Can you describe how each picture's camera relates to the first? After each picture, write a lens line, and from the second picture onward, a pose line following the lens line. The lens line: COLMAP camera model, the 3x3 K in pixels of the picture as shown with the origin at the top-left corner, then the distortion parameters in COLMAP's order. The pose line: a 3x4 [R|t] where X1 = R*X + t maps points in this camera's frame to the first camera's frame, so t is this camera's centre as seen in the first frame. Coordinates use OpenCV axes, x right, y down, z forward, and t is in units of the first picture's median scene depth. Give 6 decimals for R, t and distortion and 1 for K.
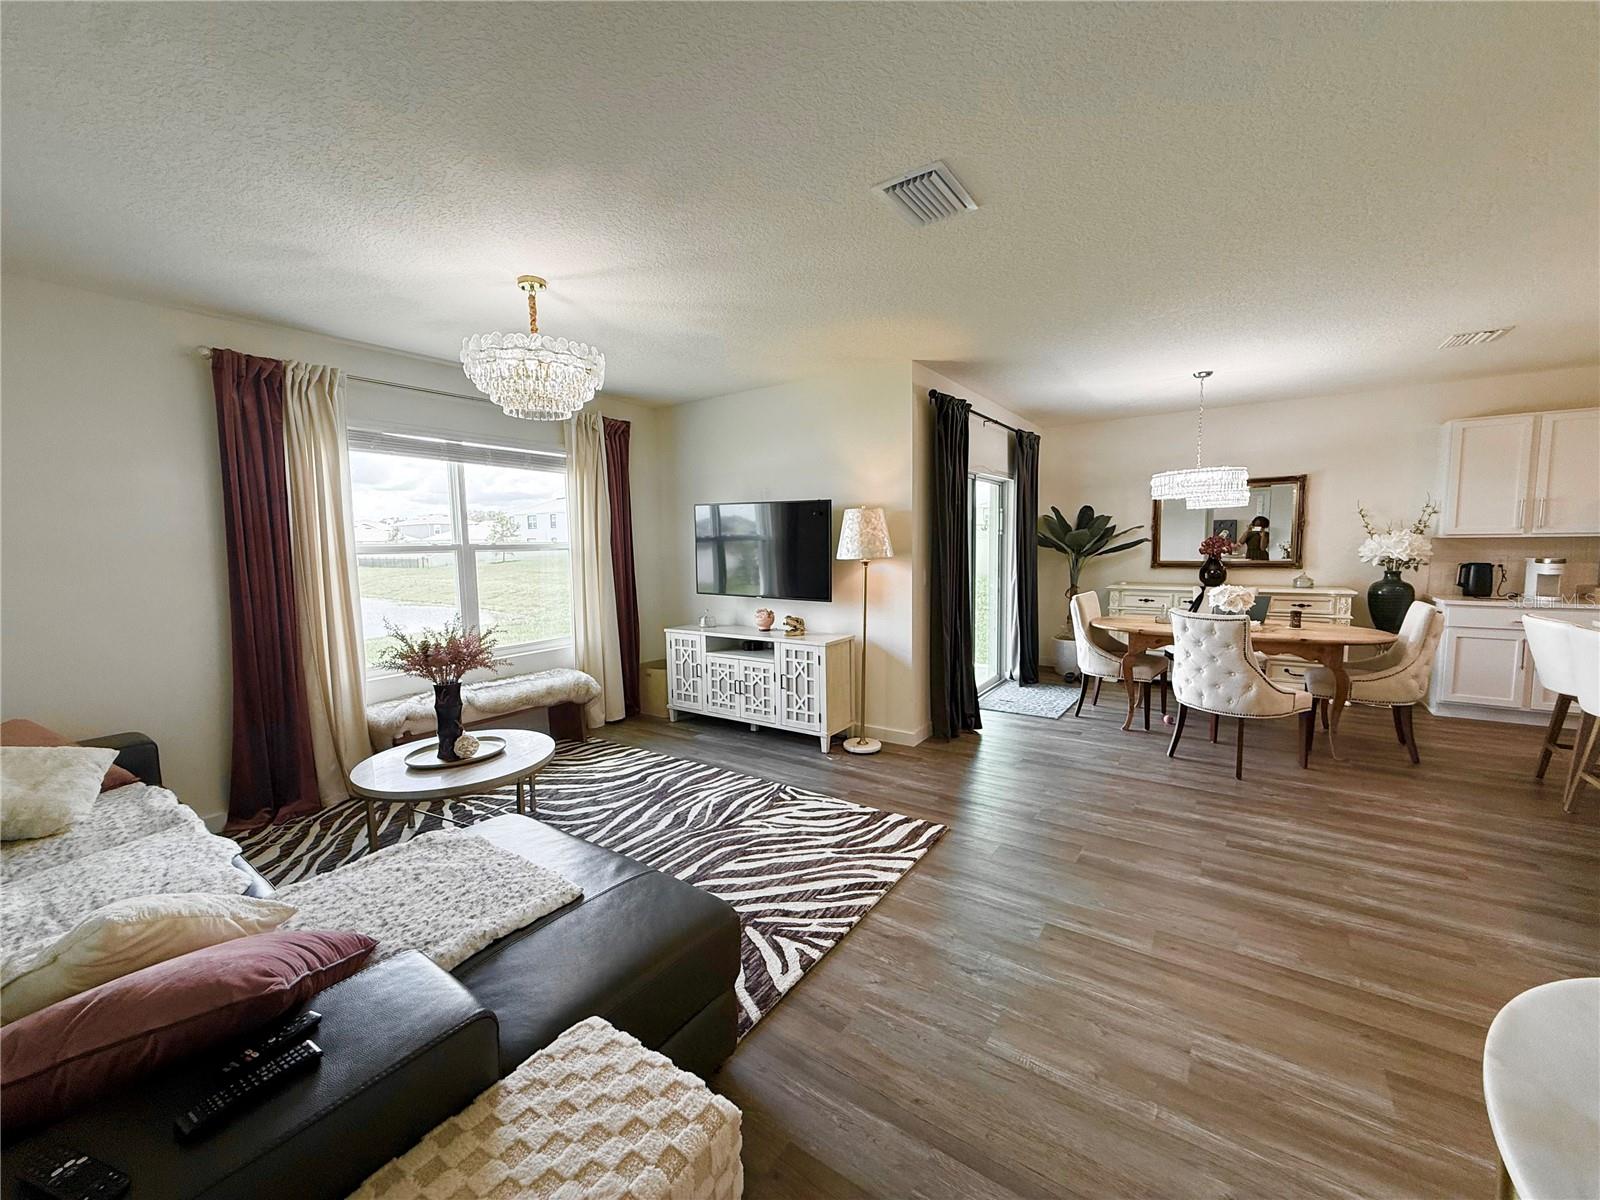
lens RADIAL K [[635.7, 0, 794.8], [0, 635.7, 598.7], [0, 0, 1]] dist [0.000162, 0.000468]
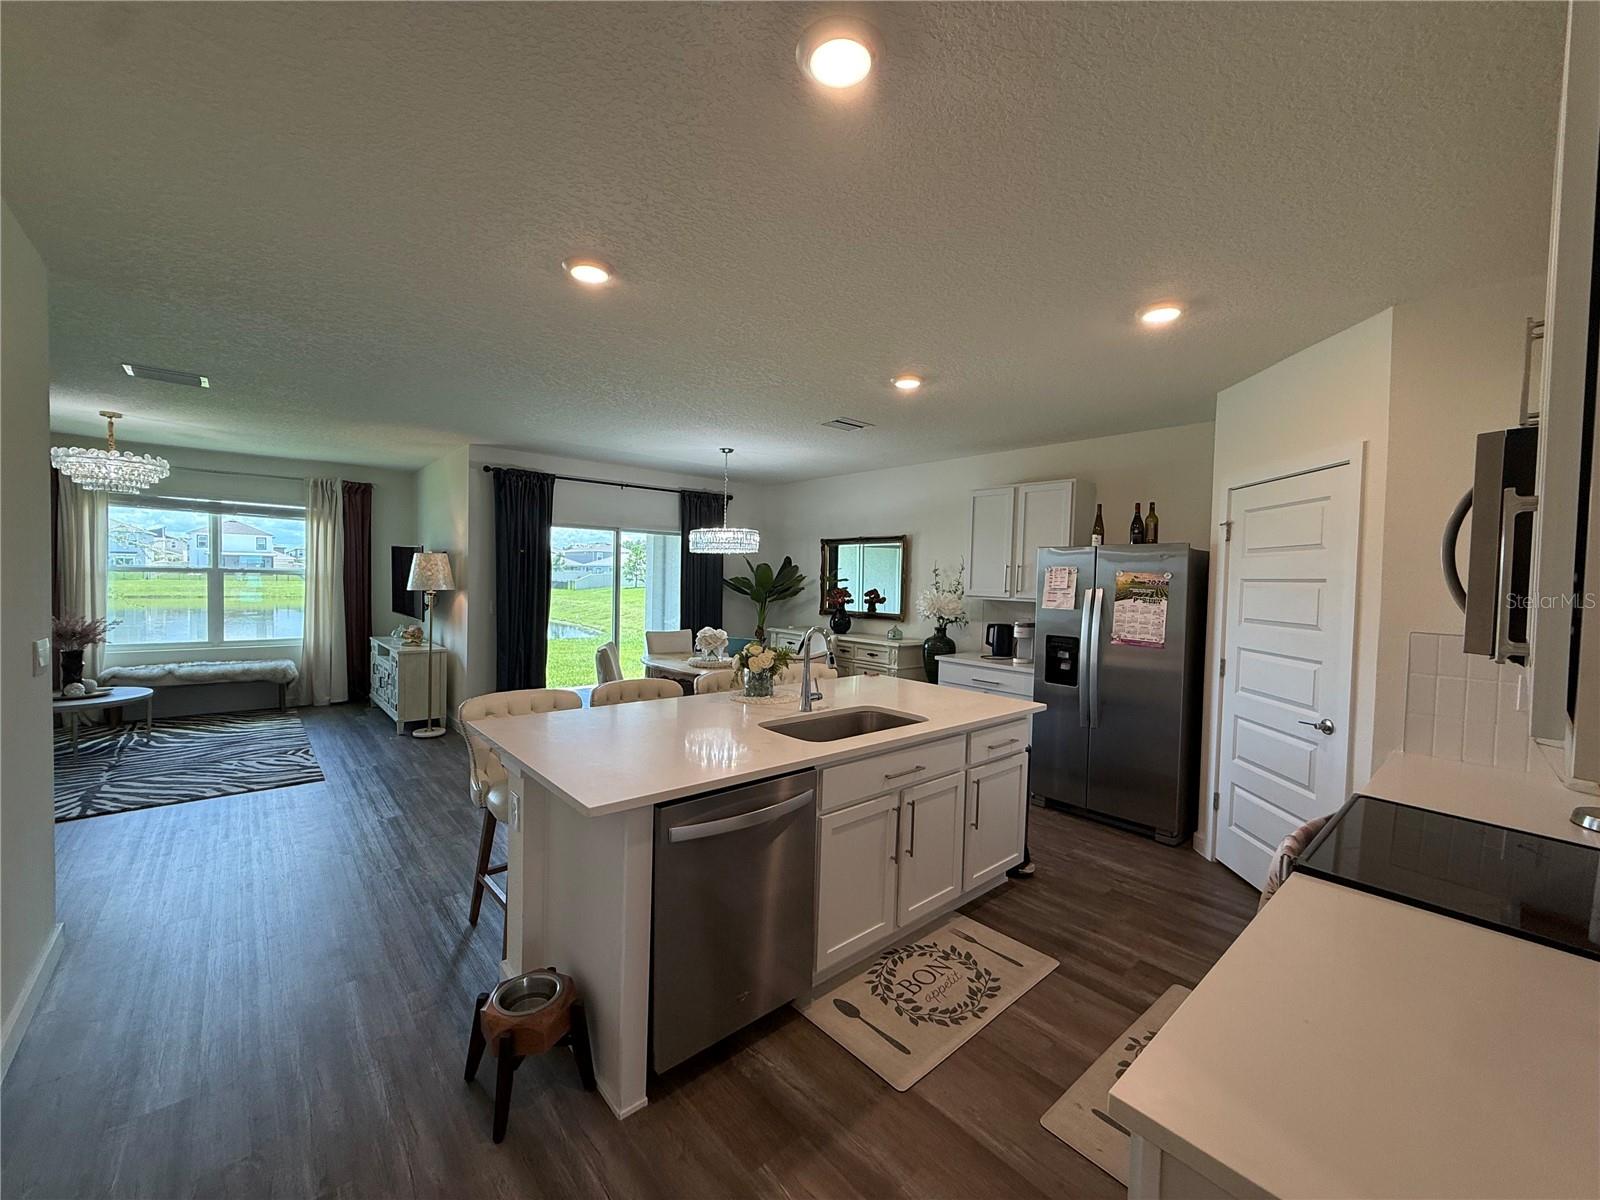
lens RADIAL K [[635.7, 0, 794.8], [0, 635.7, 598.7], [0, 0, 1]] dist [0.000162, 0.000468]
pose [[0.969164, 0.050482, -0.241189, 1.291829], [-0.064324, 0.996683, -0.049859, -0.030852], [0.237872, 0.063836, 0.969197, -0.123879]]
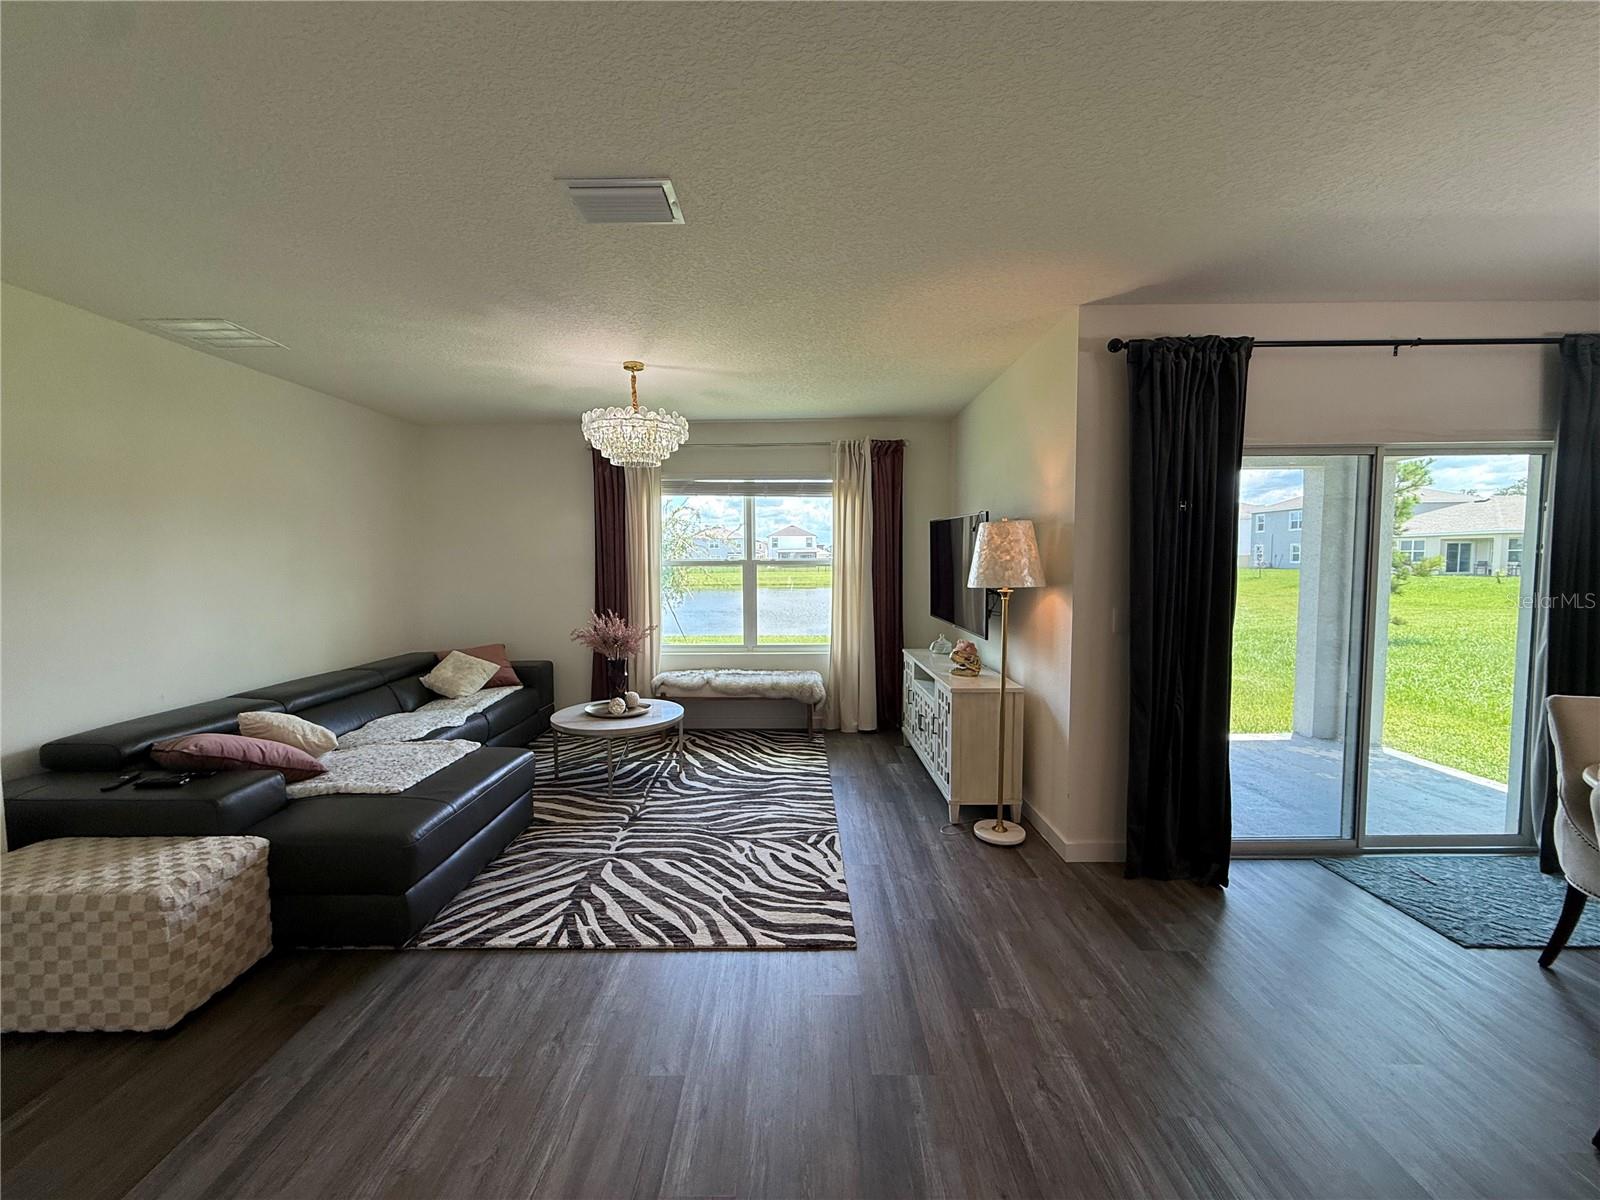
lens RADIAL K [[635.7, 0, 794.8], [0, 635.7, 598.7], [0, 0, 1]] dist [0.000162, 0.000468]
pose [[0.568110, 0.066259, -0.820281, 0.649719], [-0.078616, 0.996565, 0.026051, -0.054750], [0.819189, 0.049687, 0.571367, 0.396975]]
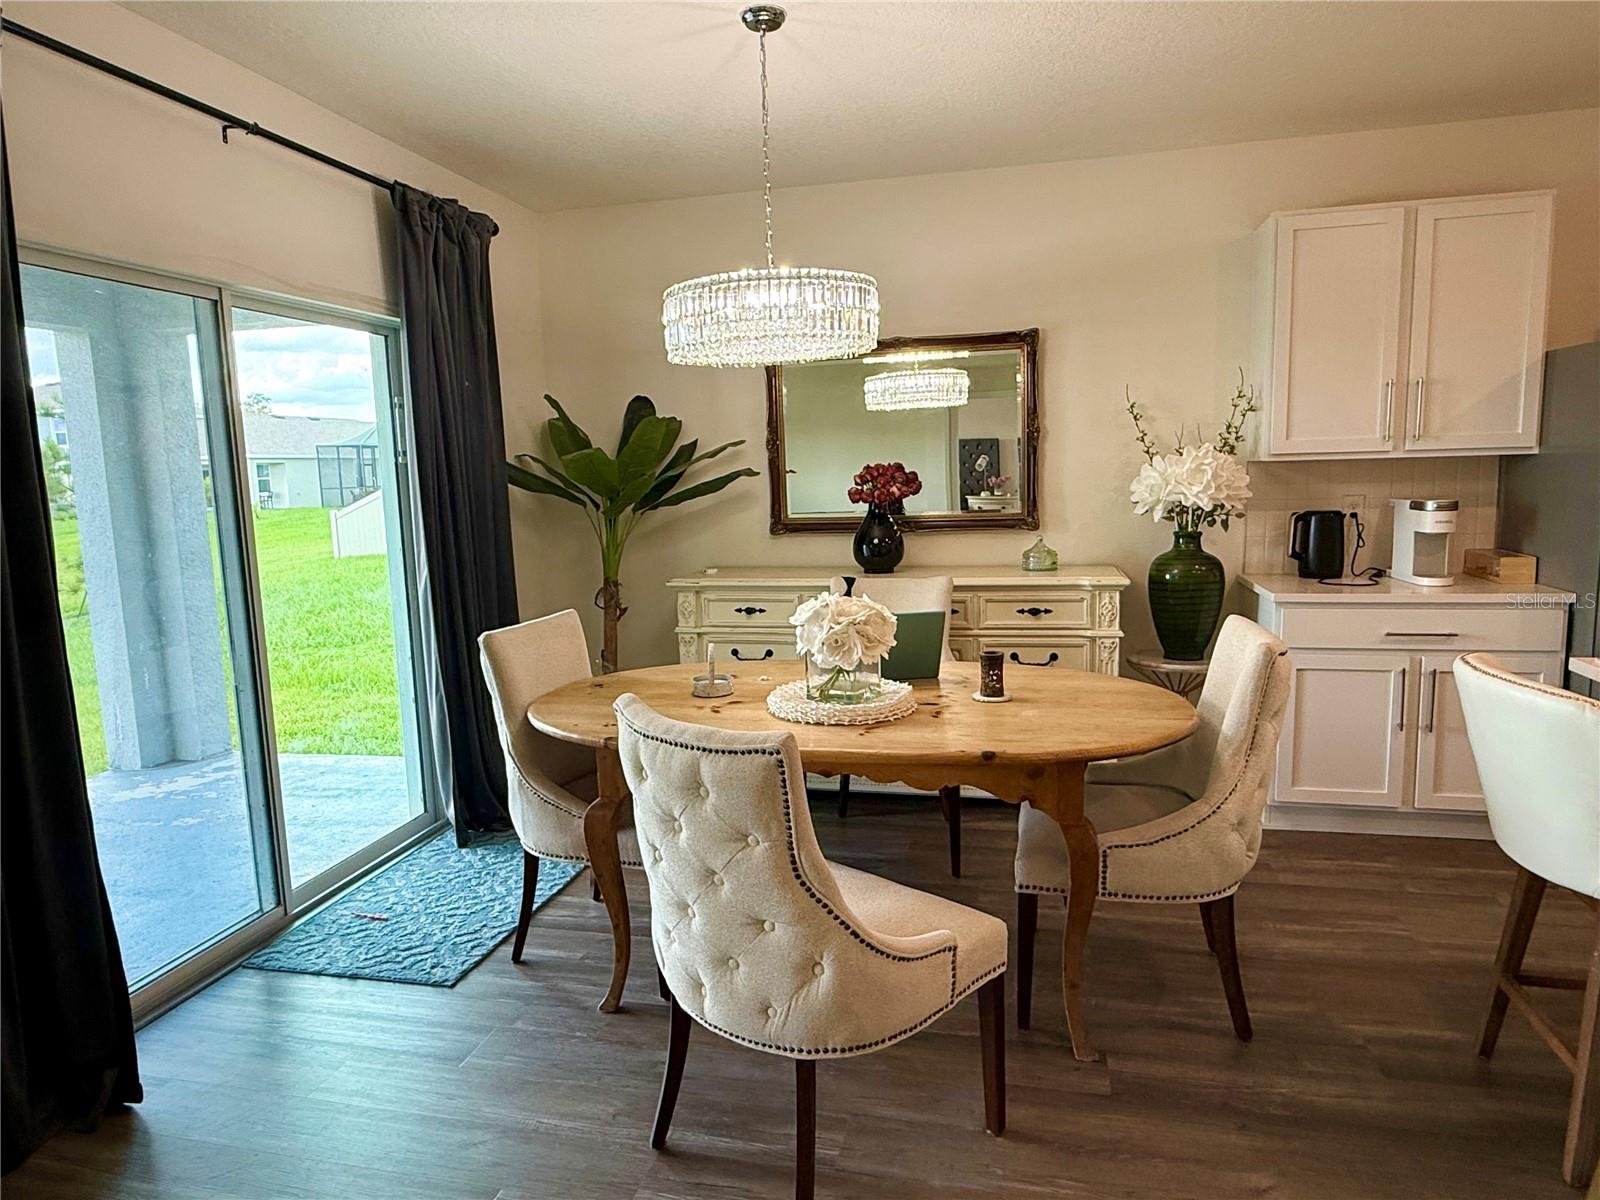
lens RADIAL K [[993.1, 0, 792.6], [0, 993.1, 602.6], [0, 0, 1]] dist [-0.000648, 0.000078]
pose [[0.931031, -0.059538, 0.360052, 0.523189], [0.046967, 0.997946, 0.043571, -0.049245], [-0.361906, -0.023656, 0.931914, 0.548185]]
